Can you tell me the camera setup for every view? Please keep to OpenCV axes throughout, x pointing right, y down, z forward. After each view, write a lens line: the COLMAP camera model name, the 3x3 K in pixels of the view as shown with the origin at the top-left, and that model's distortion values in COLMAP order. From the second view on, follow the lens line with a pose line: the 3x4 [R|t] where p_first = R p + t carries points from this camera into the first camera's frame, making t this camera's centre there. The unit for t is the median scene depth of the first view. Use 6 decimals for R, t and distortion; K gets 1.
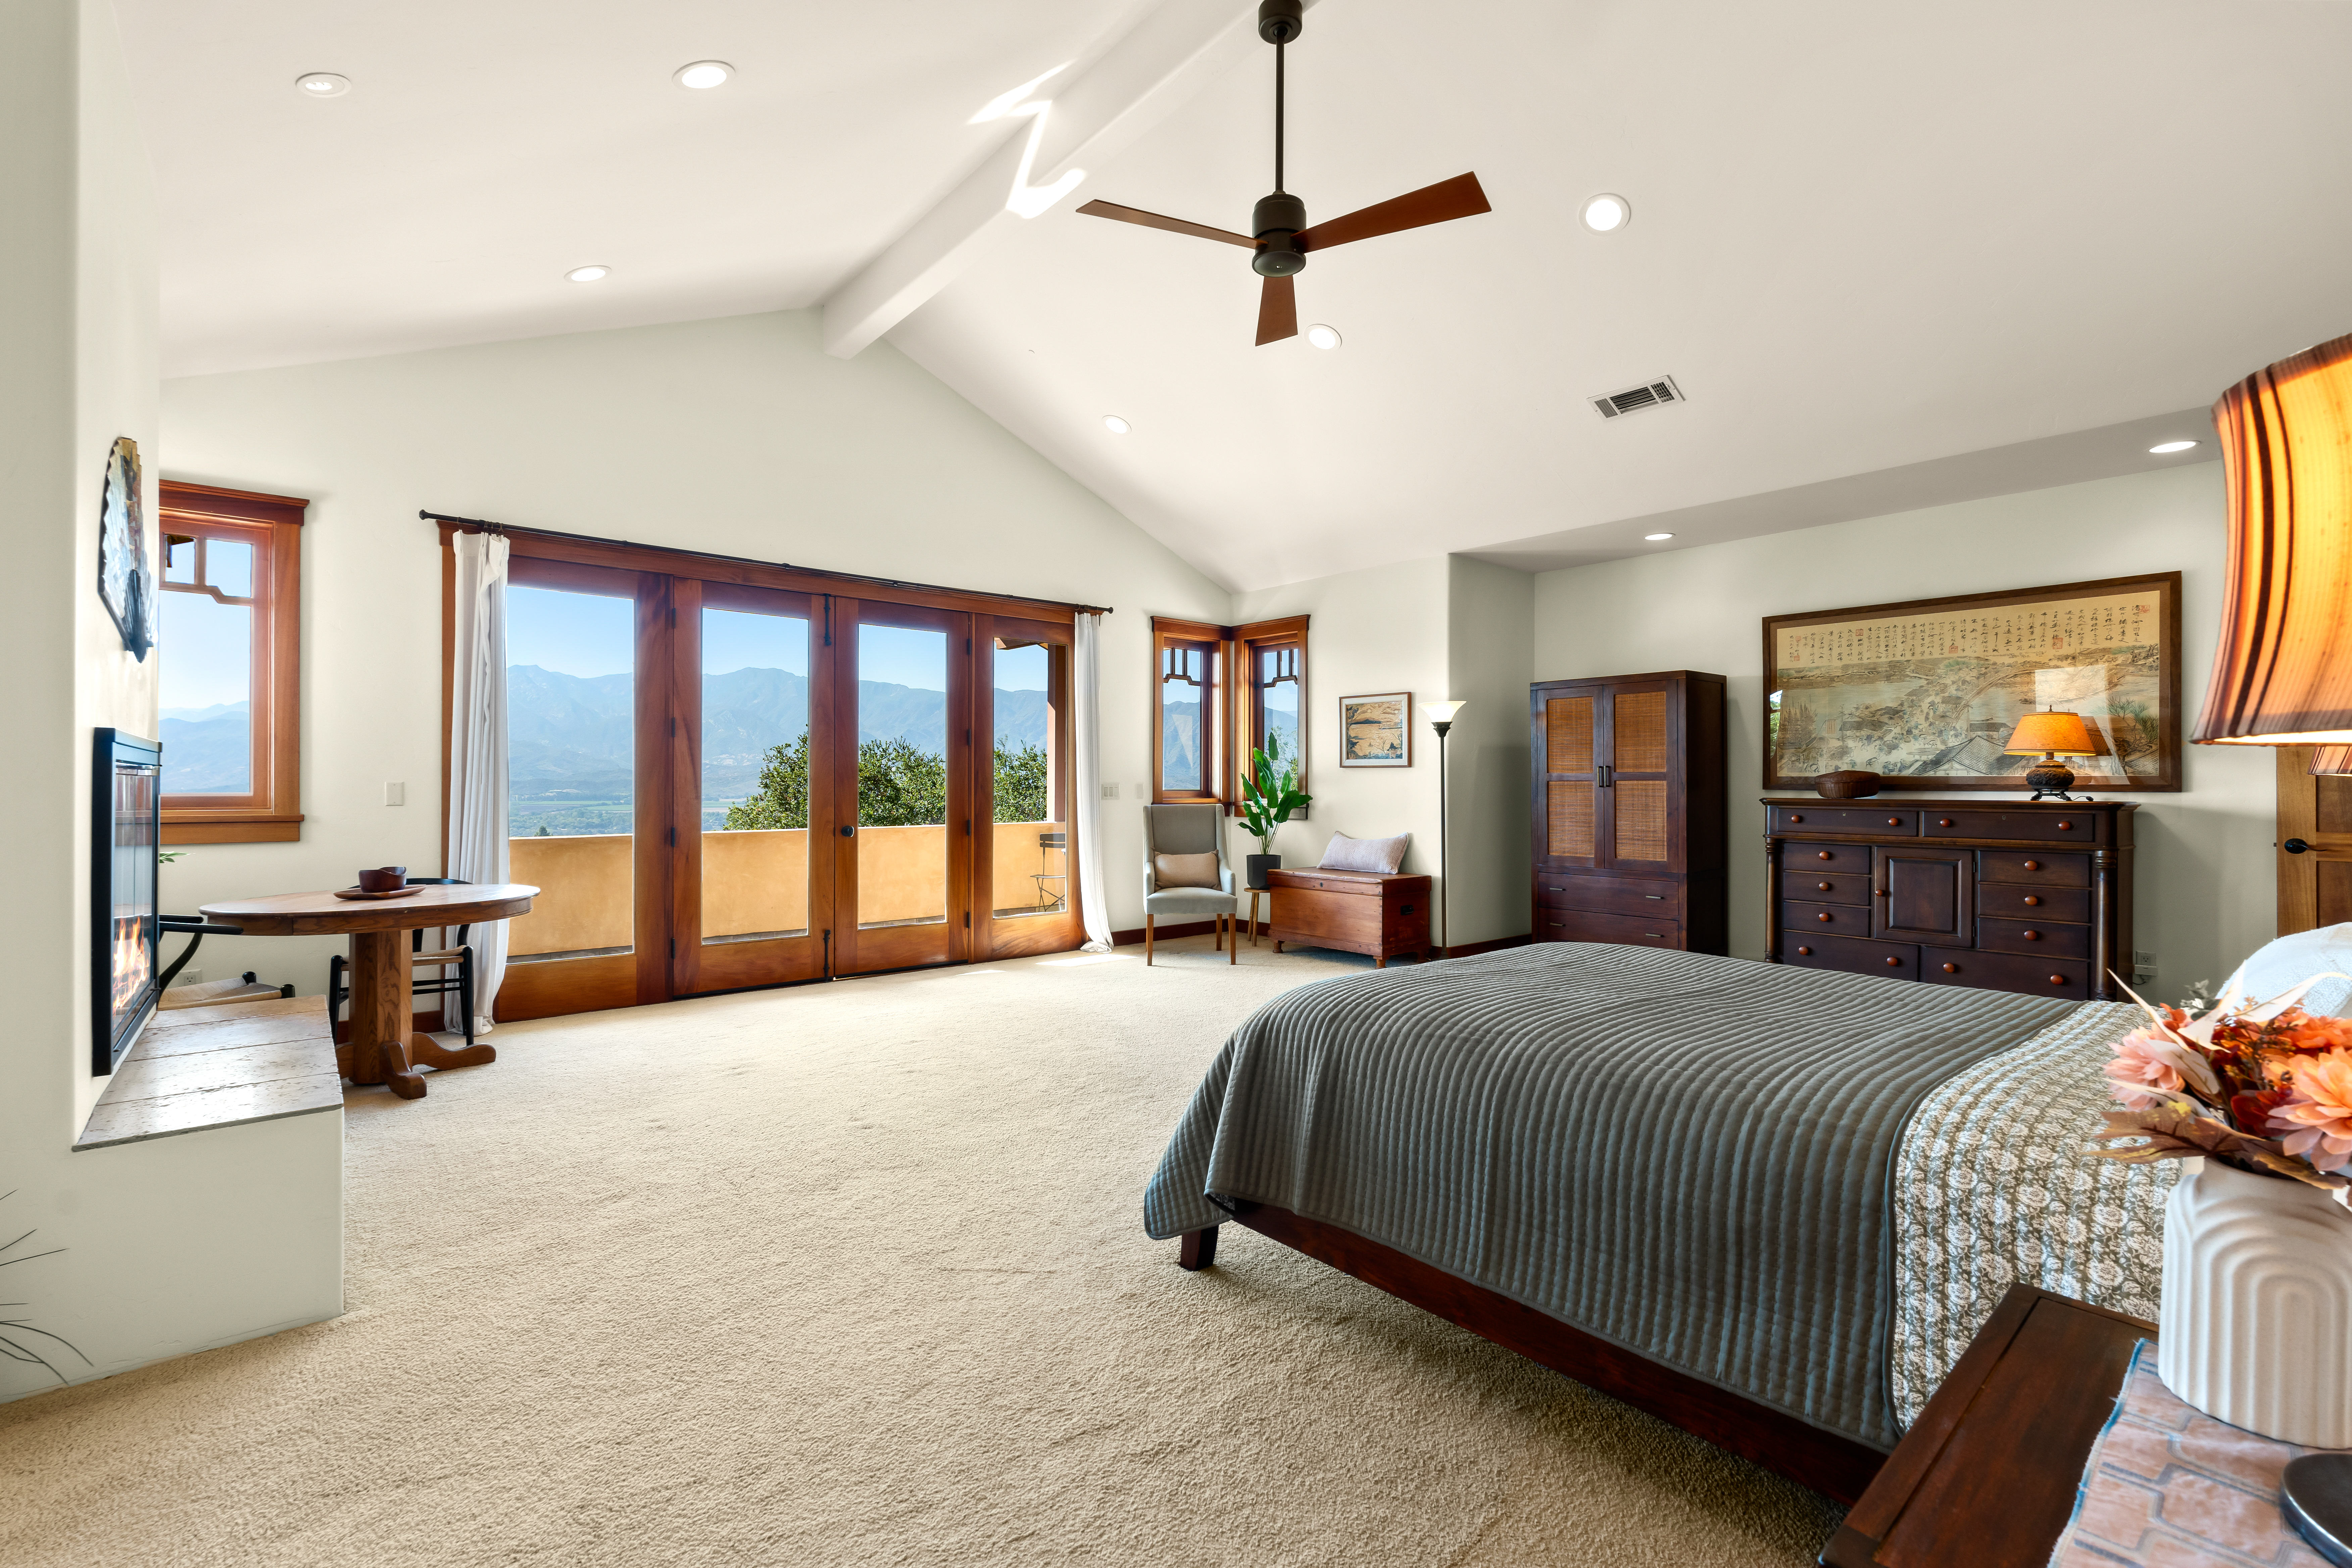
lens RADIAL K [[1034.6, 0, 1186.4], [0, 1034.6, 785.2], [0, 0, 1]] dist [-0.000140, -0.000025]
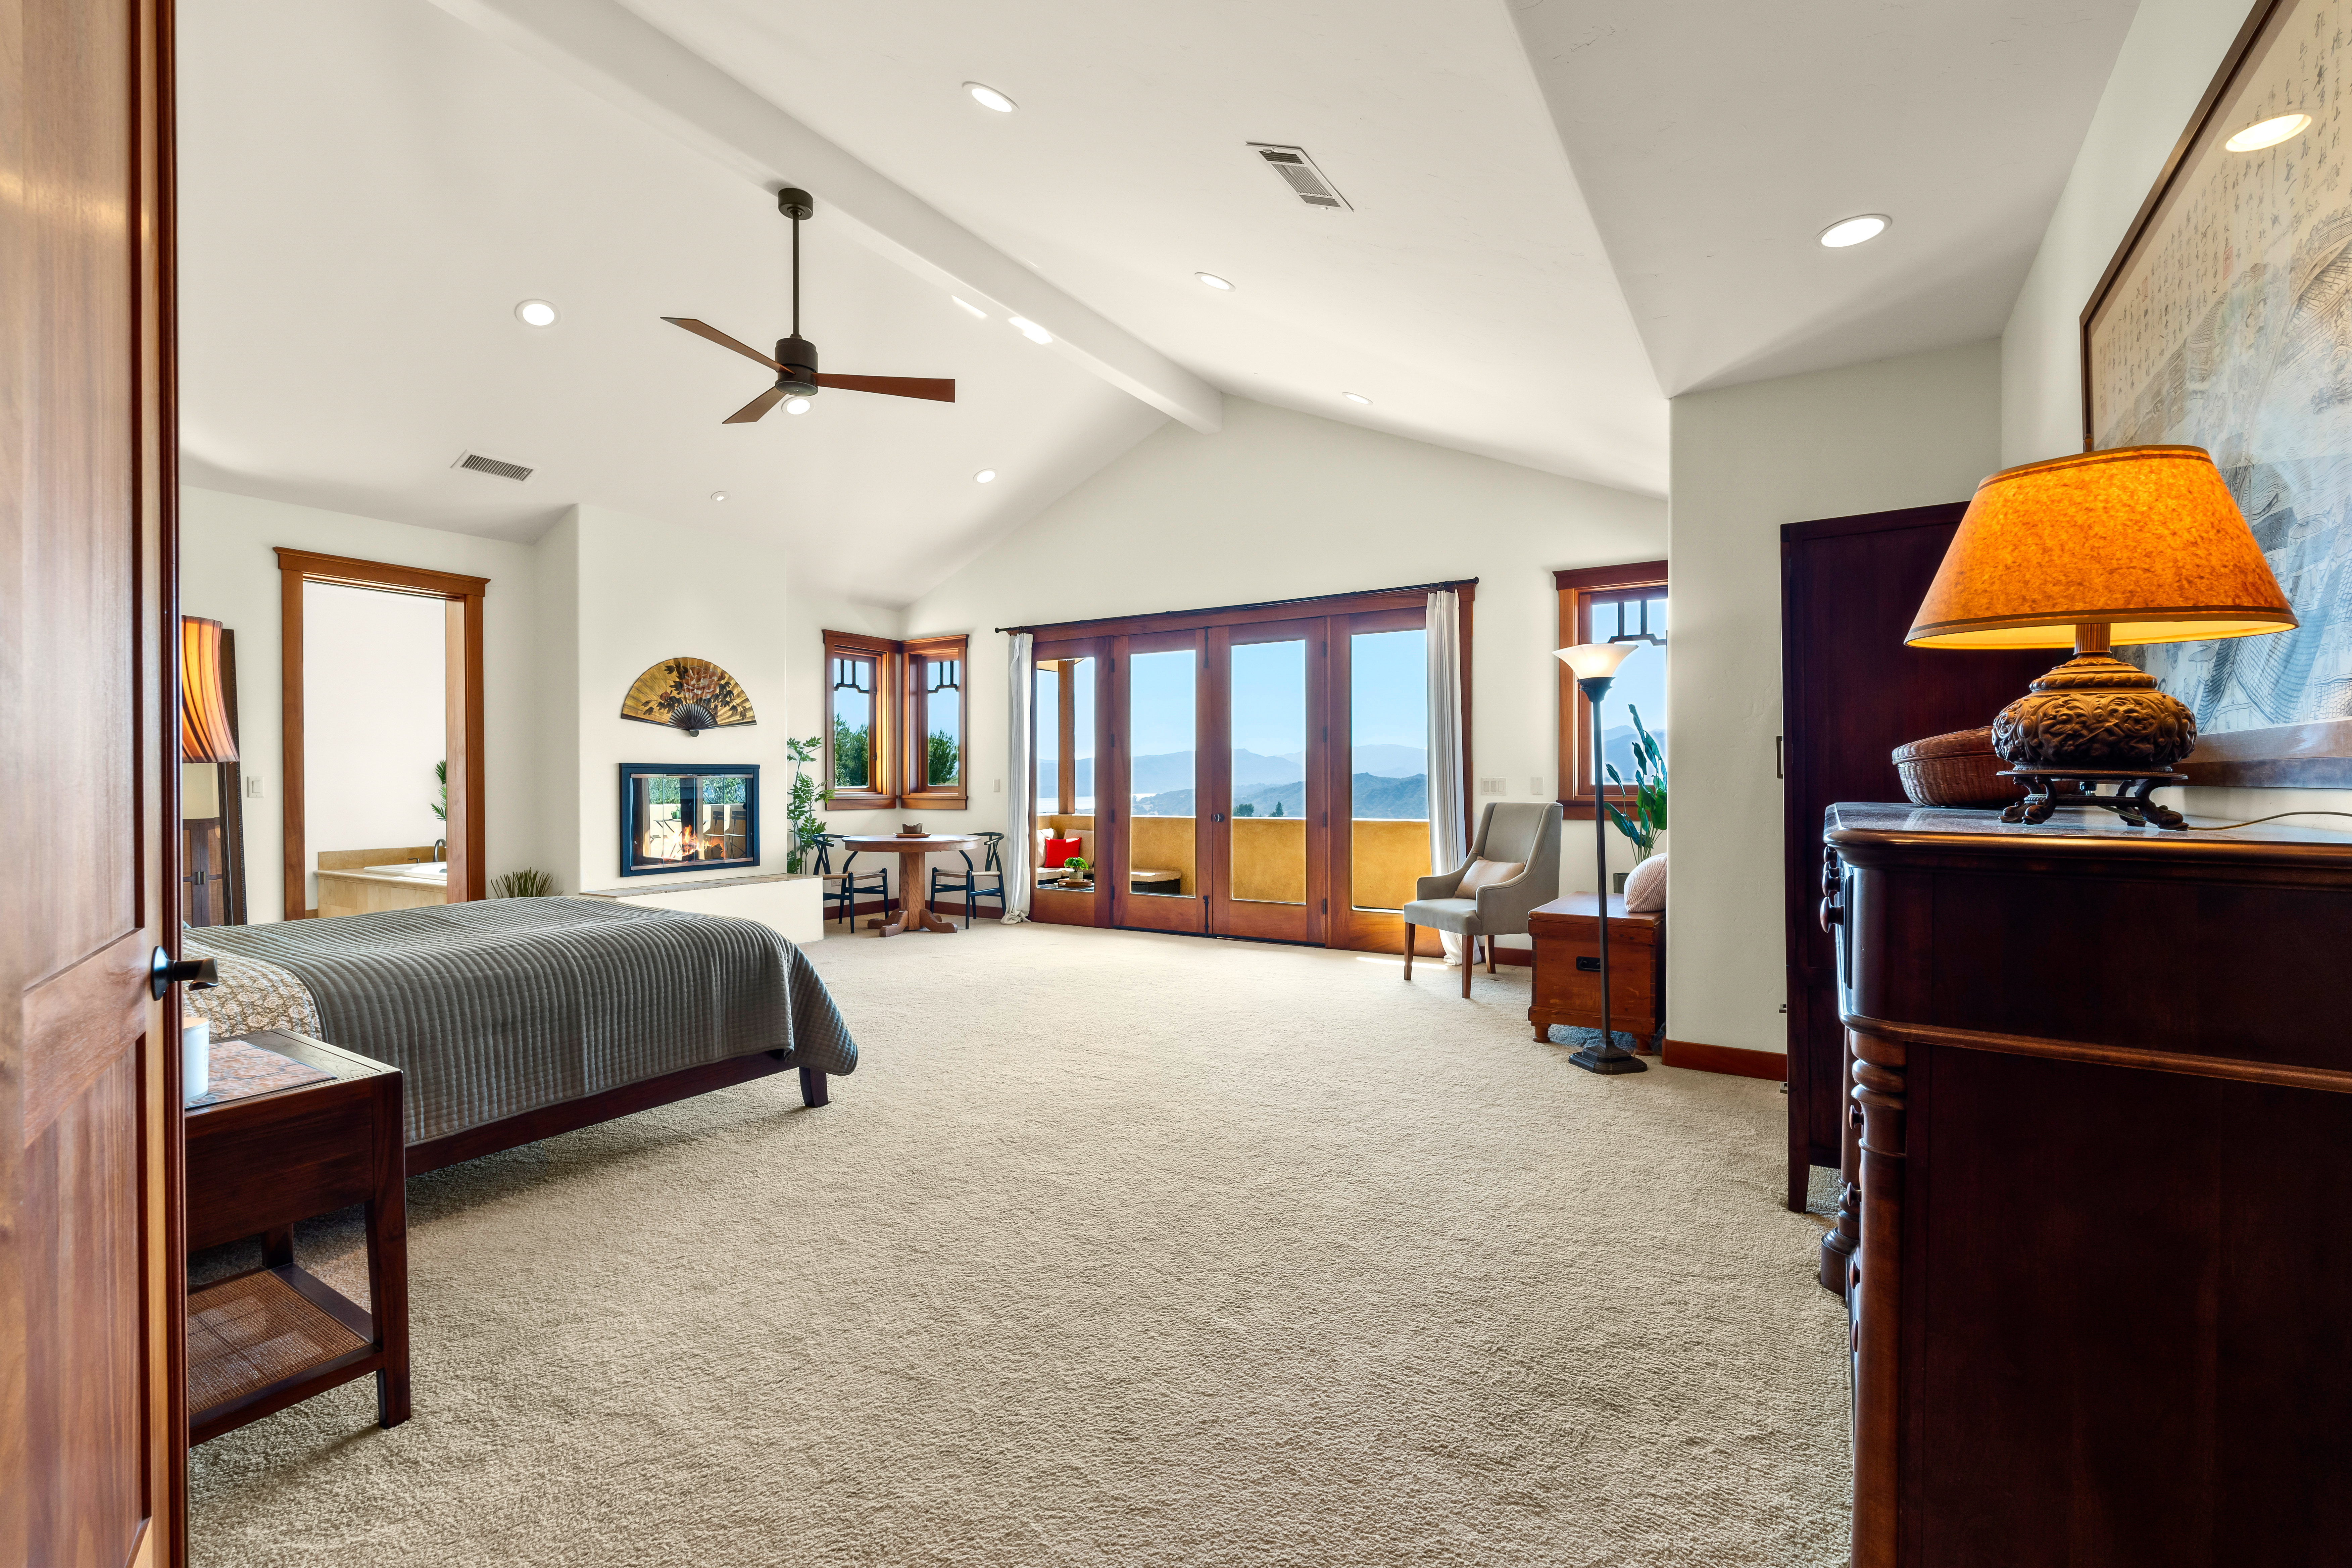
lens RADIAL K [[1034.6, 0, 1186.4], [0, 1034.6, 785.2], [0, 0, 1]] dist [-0.000140, -0.000025]
pose [[0.296706, 0.001555, -0.954968, 0.670772], [0.001318, 0.999997, 0.002037, 0.002904], [0.954968, -0.001863, 0.296703, 0.486020]]
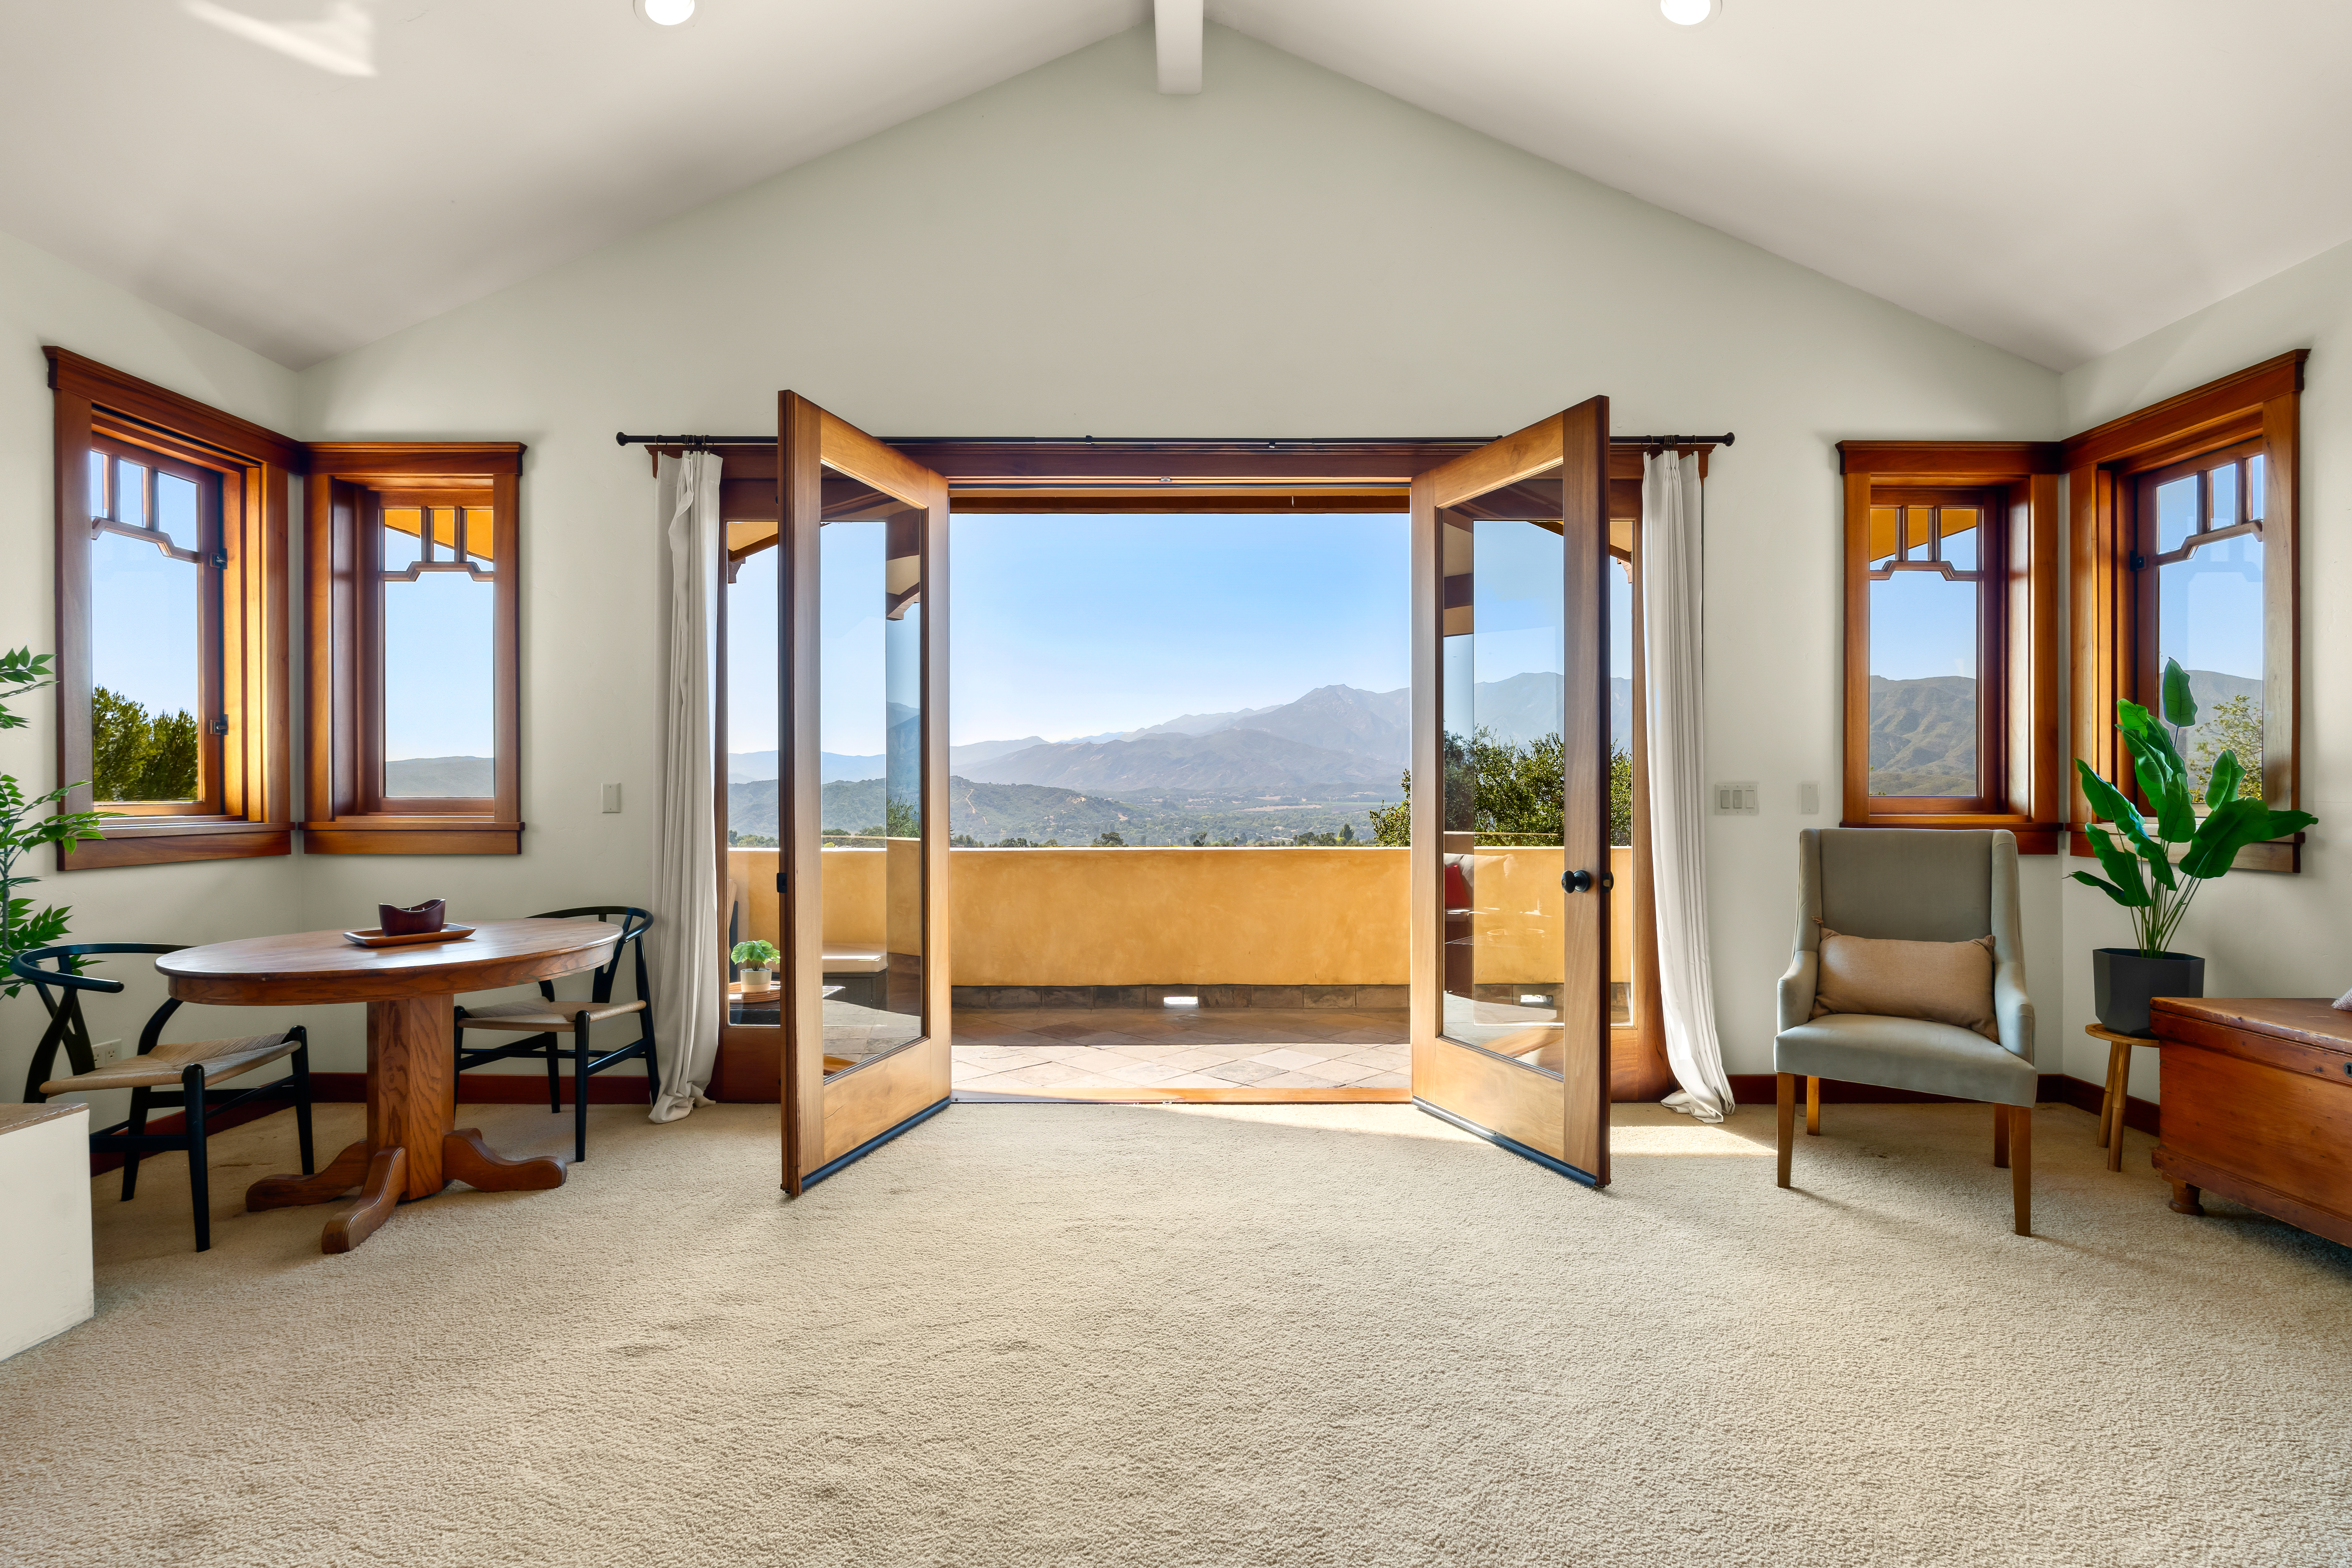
lens RADIAL K [[1043.1, 0, 1179.0], [0, 1043.1, 789.6], [0, 0, 1]] dist [-0.000417, 0.000156]
pose [[0.753625, 0.000633, -0.657304, 0.057362], [0.000076, 0.999999, 0.001051, 0.000533], [0.657304, -0.000842, 0.753625, 0.426376]]
